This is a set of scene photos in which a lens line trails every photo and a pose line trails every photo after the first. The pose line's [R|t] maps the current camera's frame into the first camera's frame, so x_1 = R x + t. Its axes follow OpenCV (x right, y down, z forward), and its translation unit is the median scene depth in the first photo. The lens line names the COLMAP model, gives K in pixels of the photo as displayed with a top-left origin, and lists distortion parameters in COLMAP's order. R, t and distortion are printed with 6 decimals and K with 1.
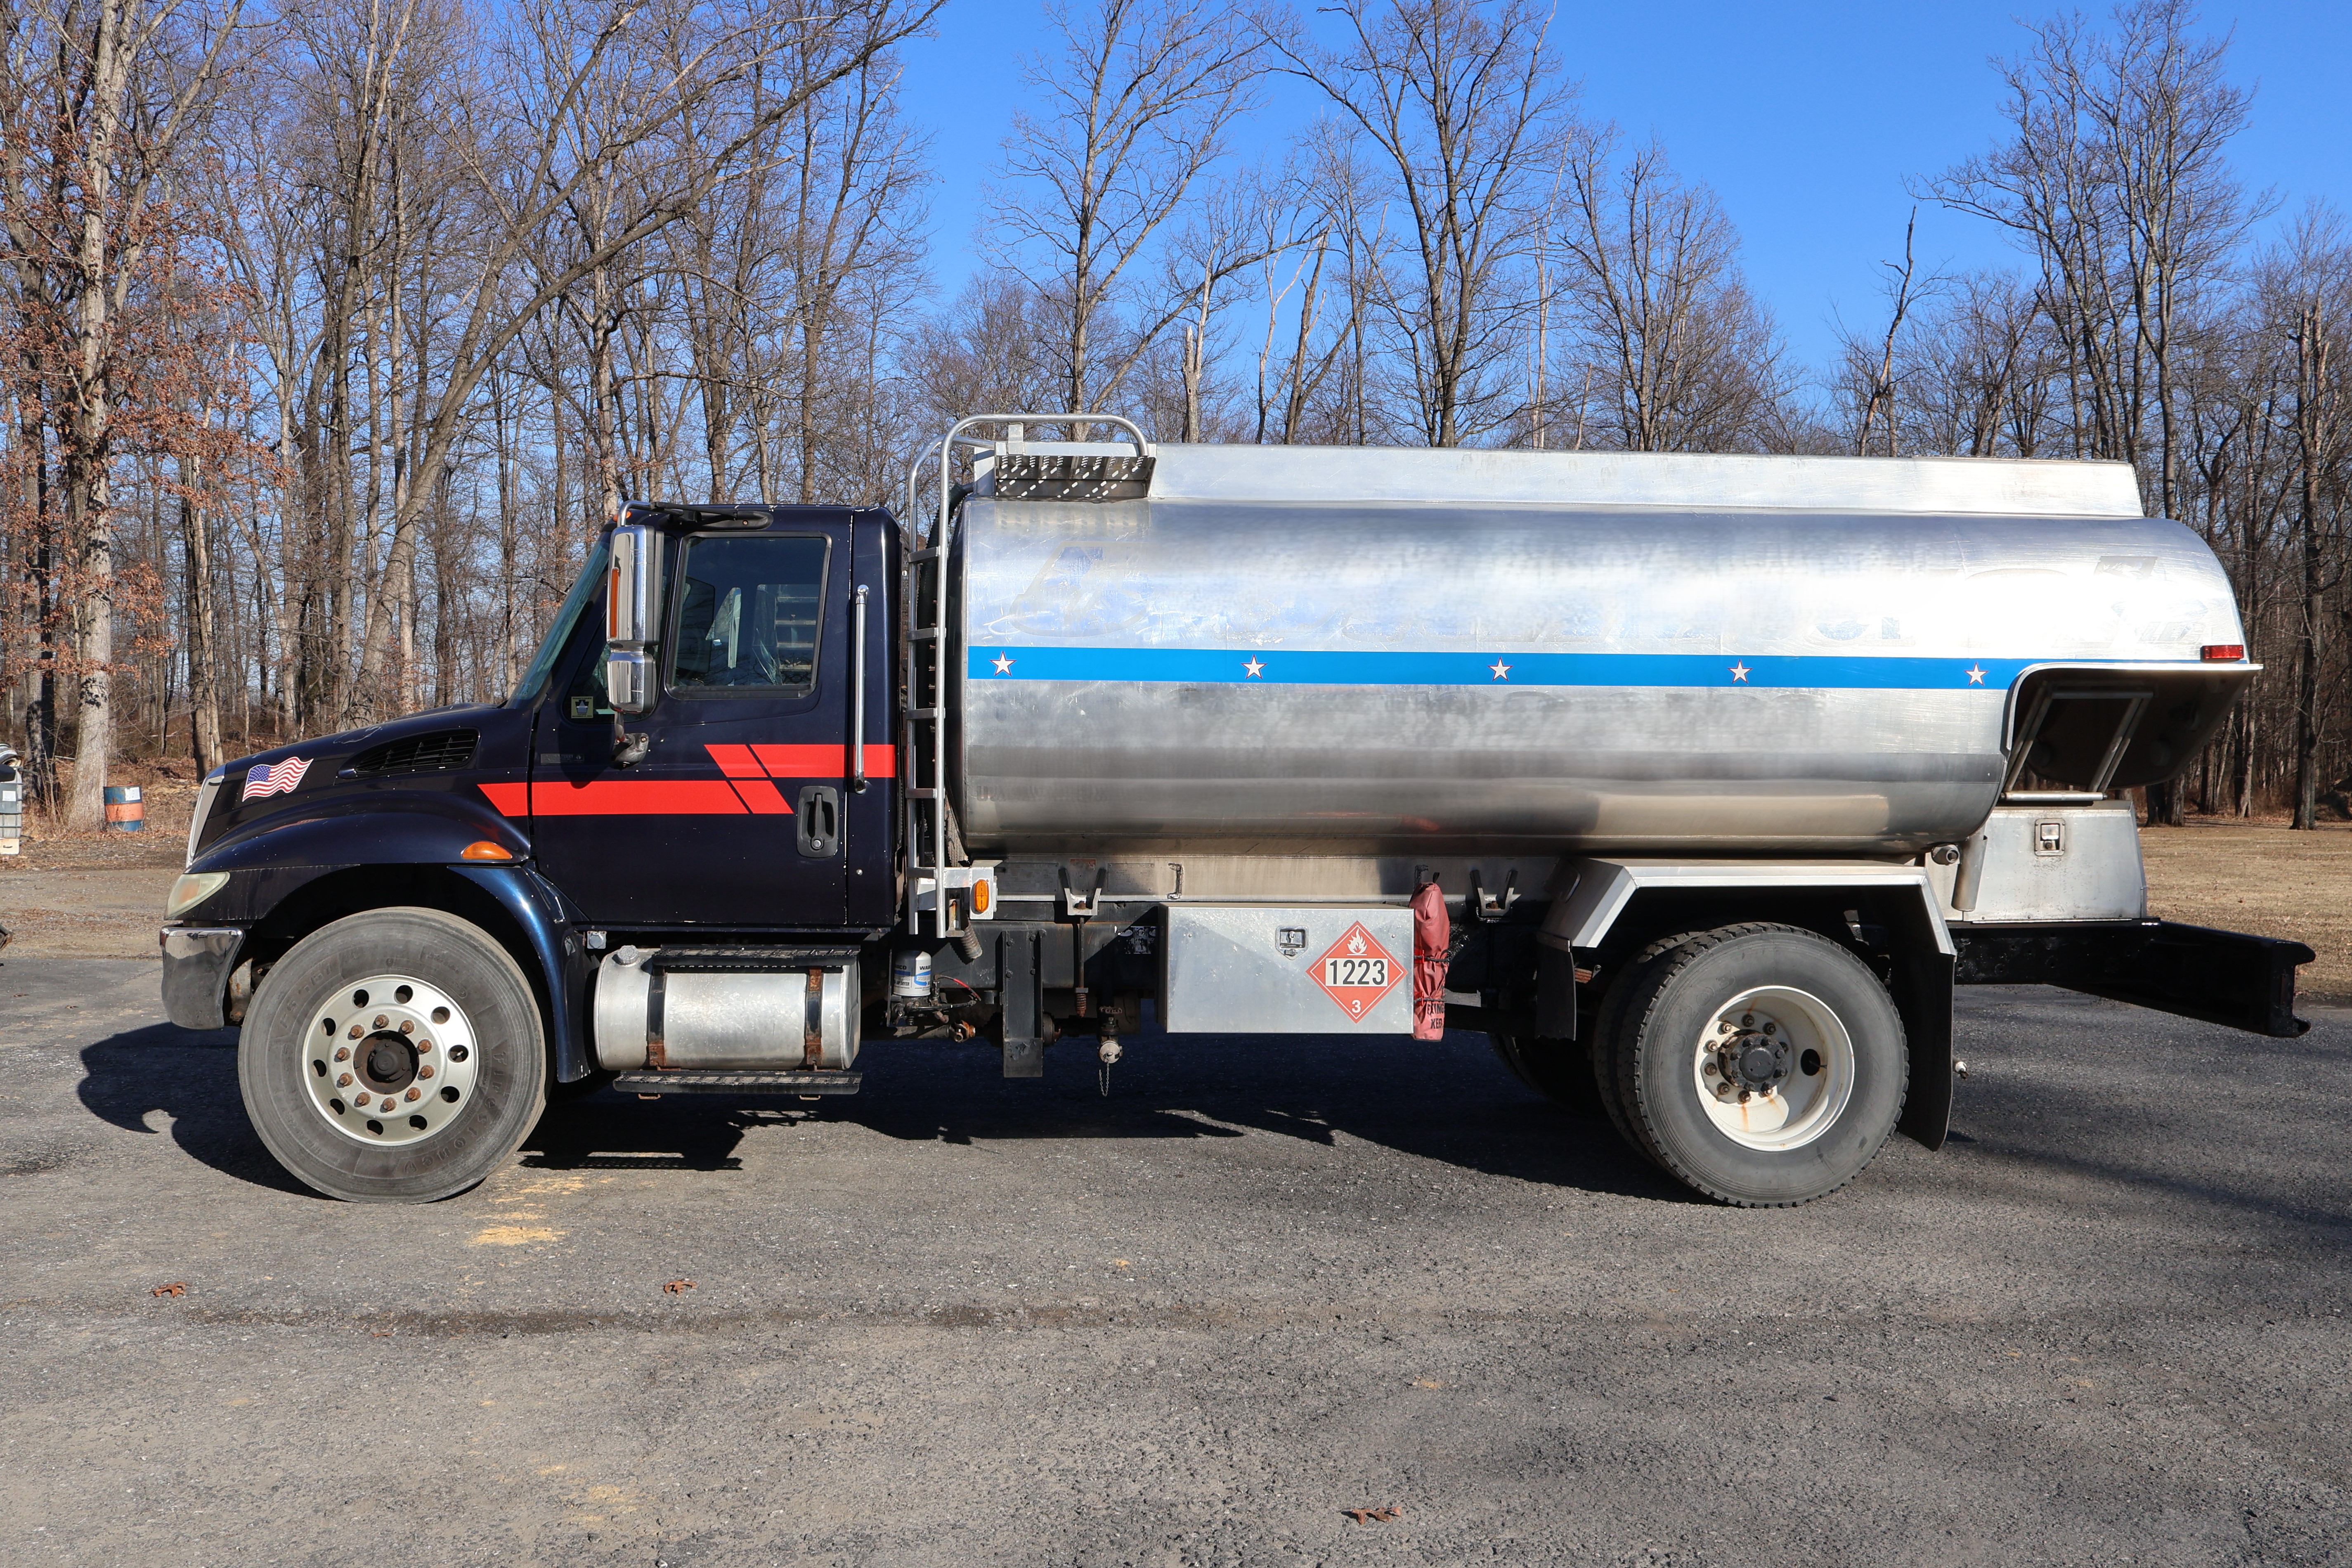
lens RADIAL K [[2076.6, 0, 1176.0], [0, 2076.6, 784.0], [0, 0, 1]] dist [0.010396, -0.010809]
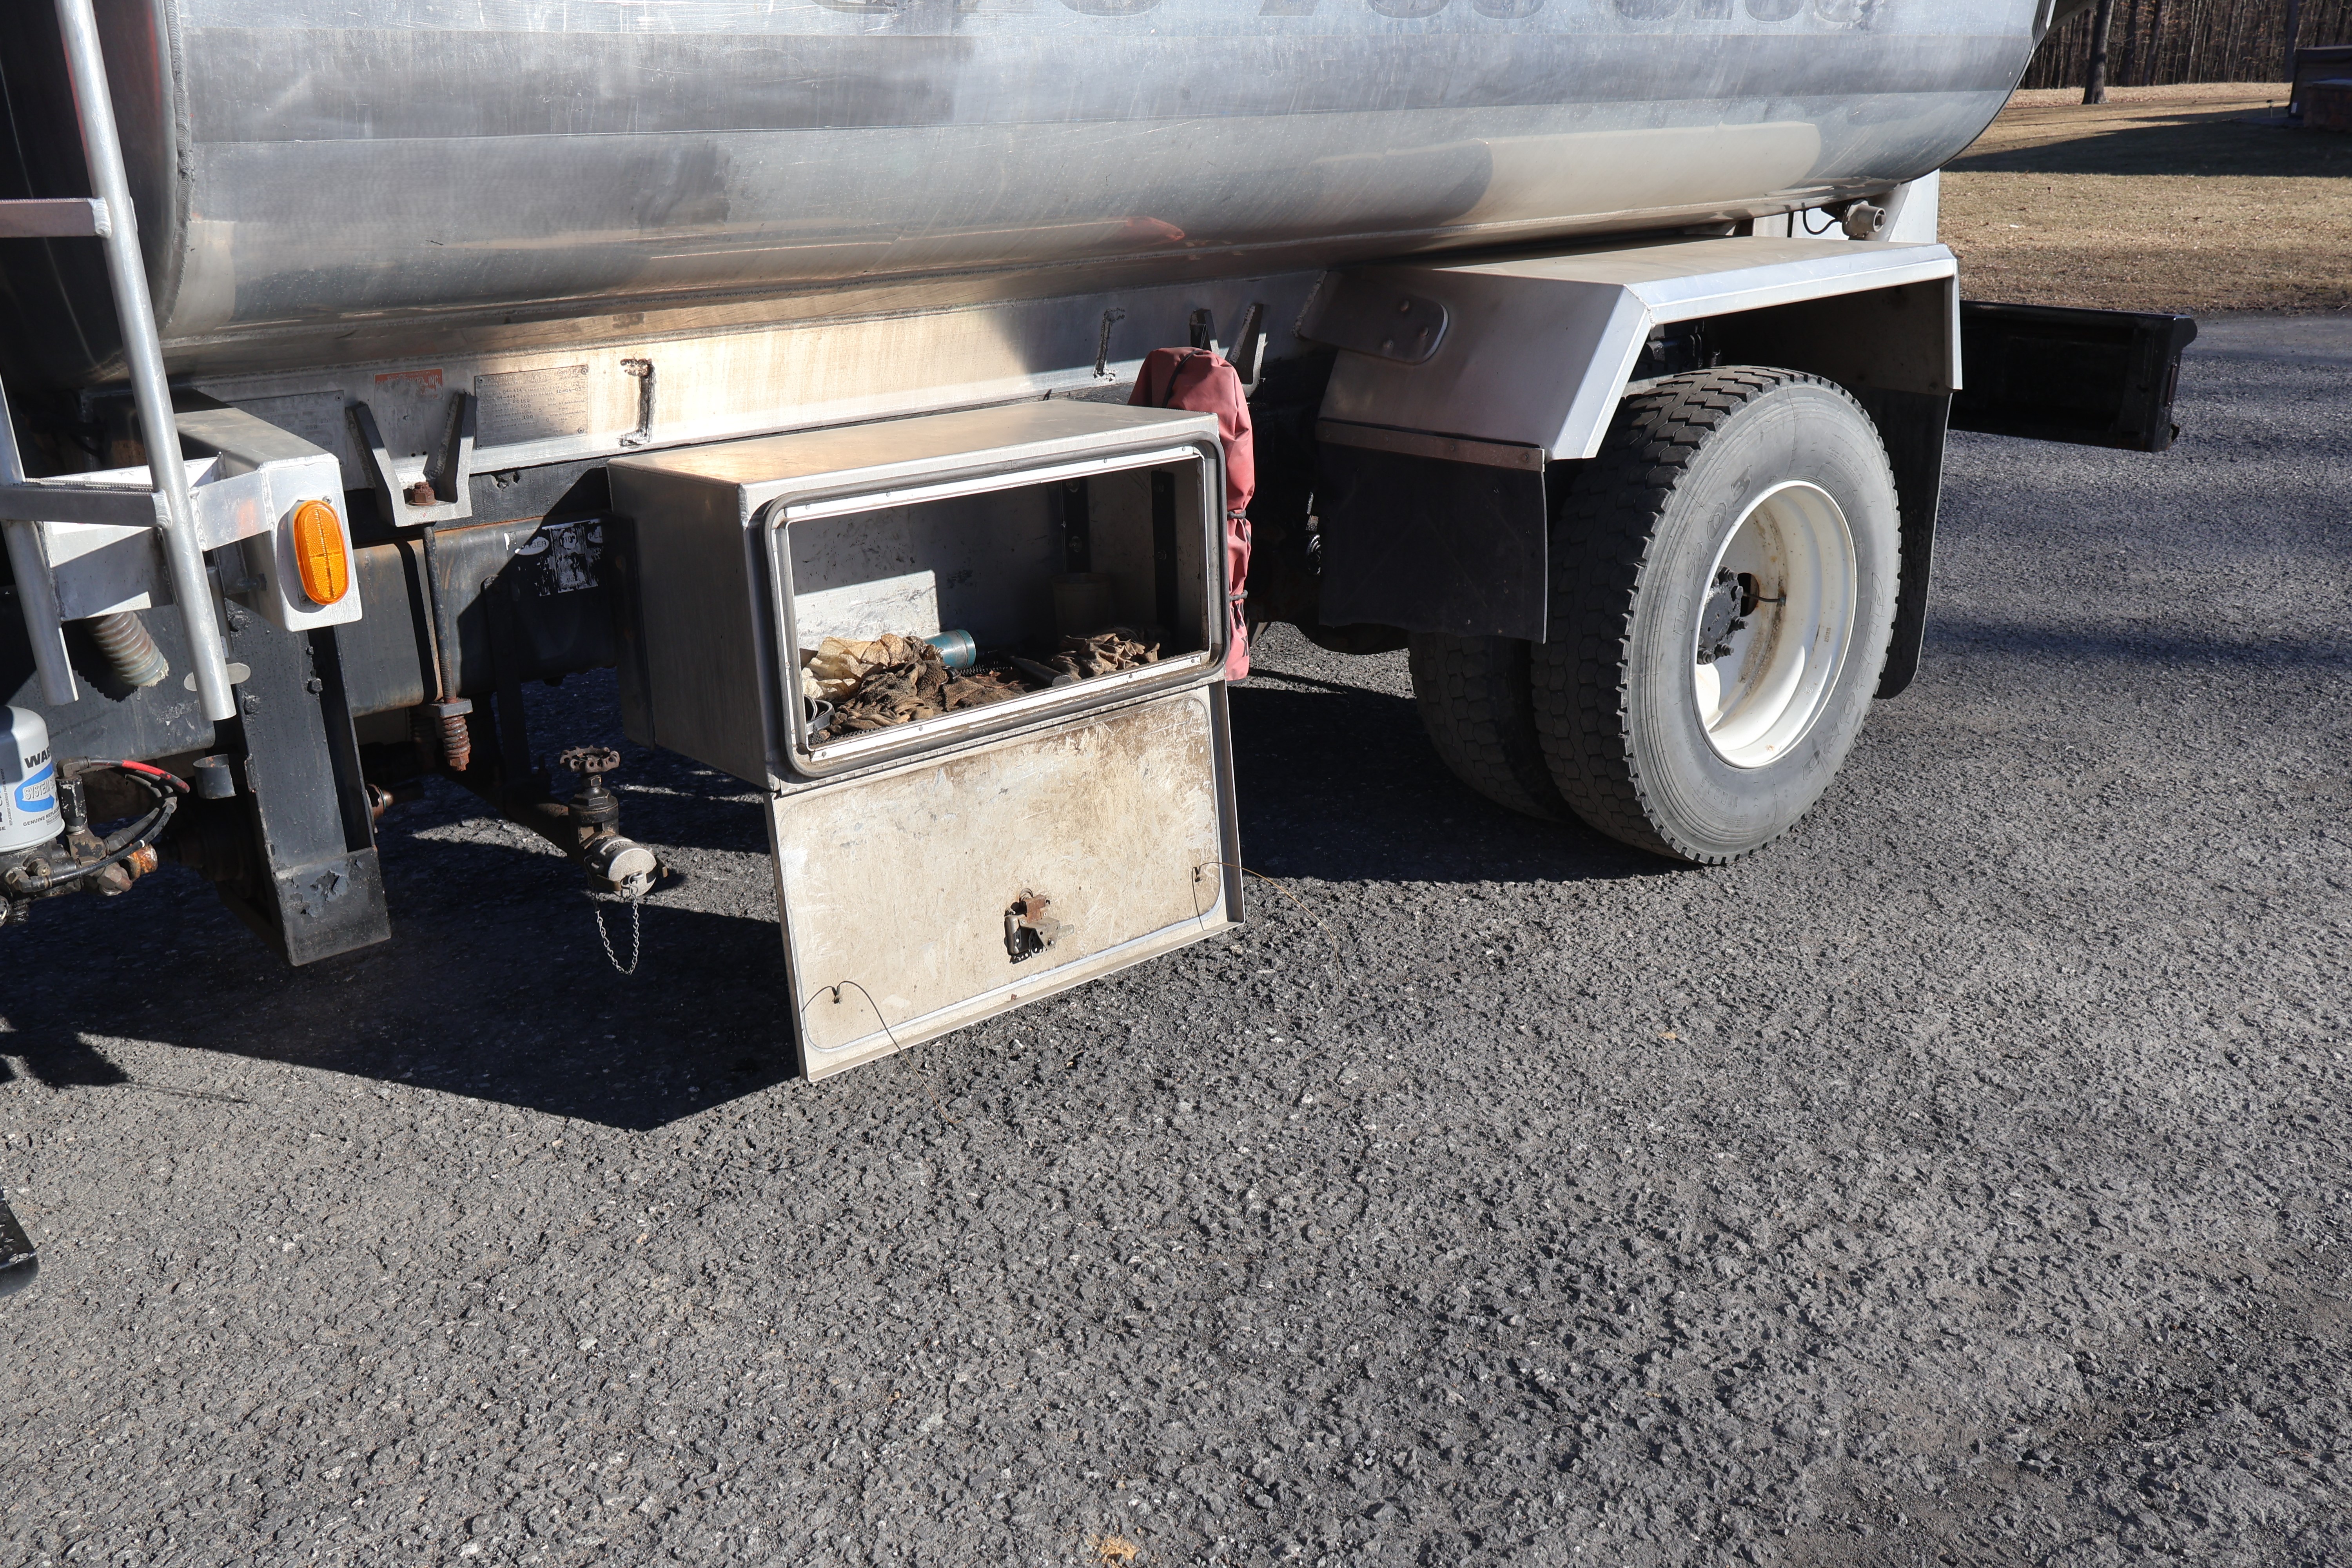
lens RADIAL K [[1957.4, 0, 1176.0], [0, 1957.4, 784.0], [0, 0, 1]] dist [0.003722, 0.003348]
pose [[0.805078, -0.218938, 0.551285, -0.153589], [0.033840, 0.944829, 0.325812, -0.003922], [-0.592202, -0.243648, 0.768070, 0.674749]]
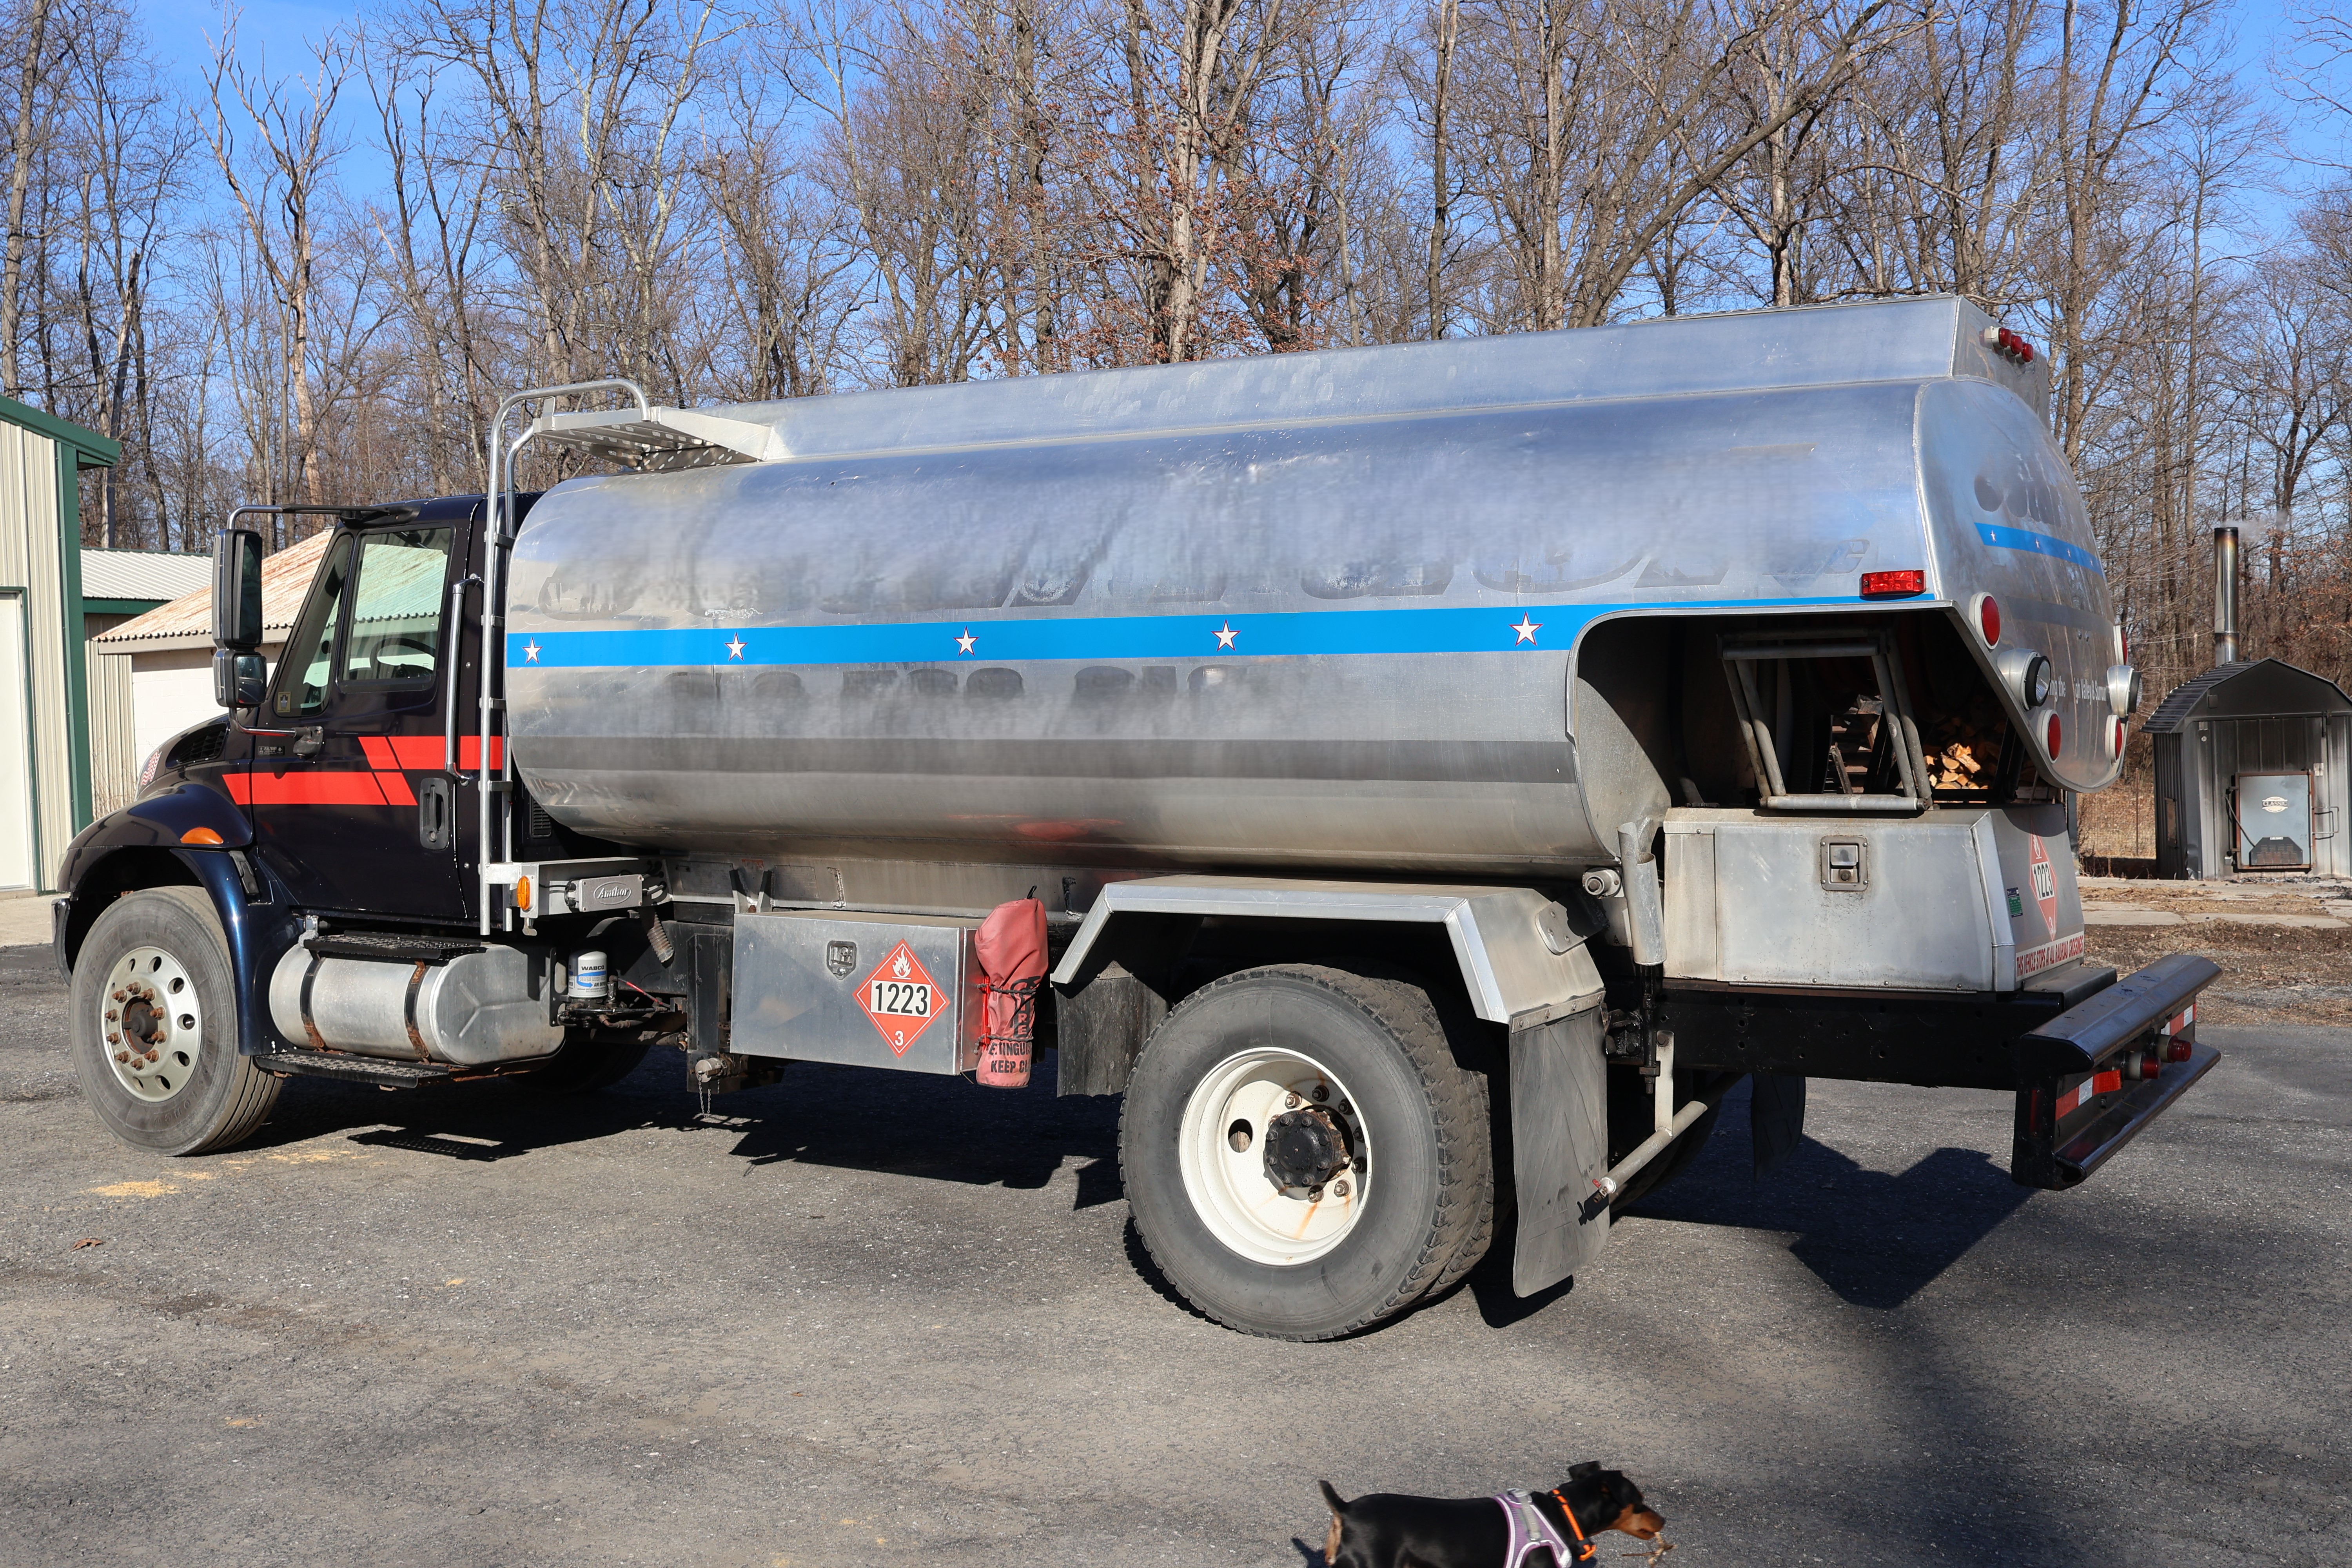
lens RADIAL K [[2407.2, 0, 1170.1], [0, 2407.2, 779.4], [0, 0, 1]] dist [0.001757, 0.019645]
pose [[0.812085, 0.005695, -0.583511, 0.772309], [-0.003523, 0.999982, 0.004858, -0.005257], [0.583529, -0.001889, 0.812090, 0.263271]]
